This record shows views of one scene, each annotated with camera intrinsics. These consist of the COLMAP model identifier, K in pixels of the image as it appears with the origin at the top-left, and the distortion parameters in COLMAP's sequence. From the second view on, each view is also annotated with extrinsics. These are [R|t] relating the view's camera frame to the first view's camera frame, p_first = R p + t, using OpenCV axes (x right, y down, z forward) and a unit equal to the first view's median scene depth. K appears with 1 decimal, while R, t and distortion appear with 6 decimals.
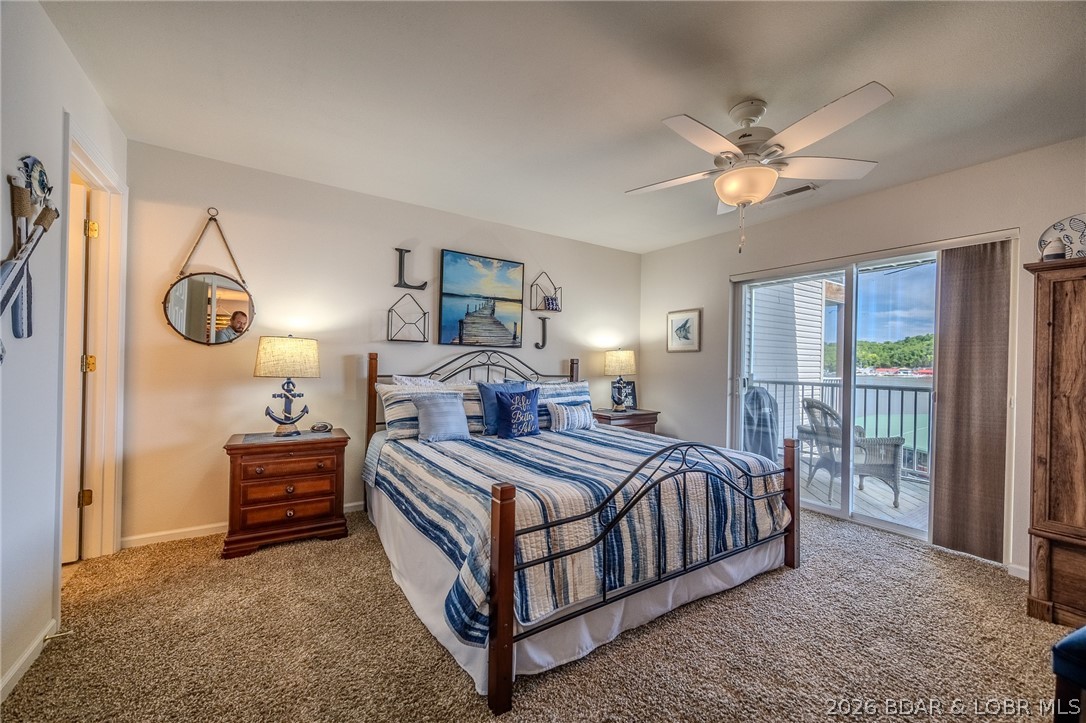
lens RADIAL K [[416.6, 0, 540.6], [0, 416.6, 360.6], [0, 0, 1]] dist [-0.004709, -0.000230]
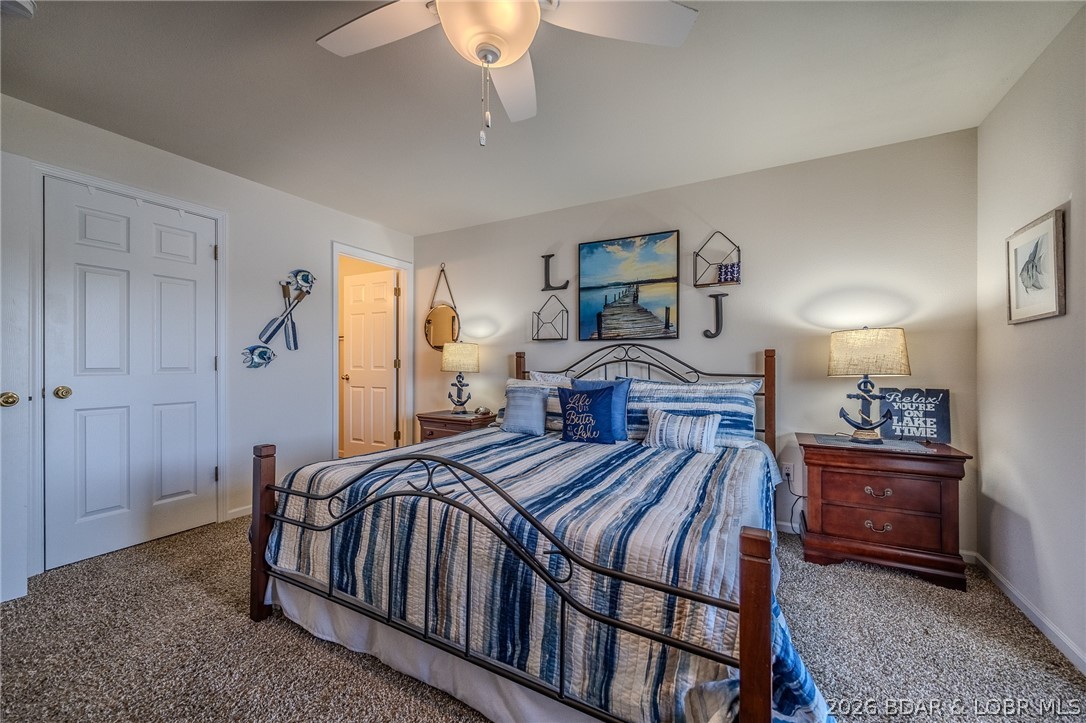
lens RADIAL K [[416.6, 0, 543.4], [0, 416.6, 362.4], [0, 0, 1]] dist [-0.004709, -0.000230]
pose [[0.476004, -0.019876, -0.879218, 0.565831], [0.011685, 0.999799, -0.016275, 0.026433], [0.879365, -0.002527, 0.476141, 0.441431]]
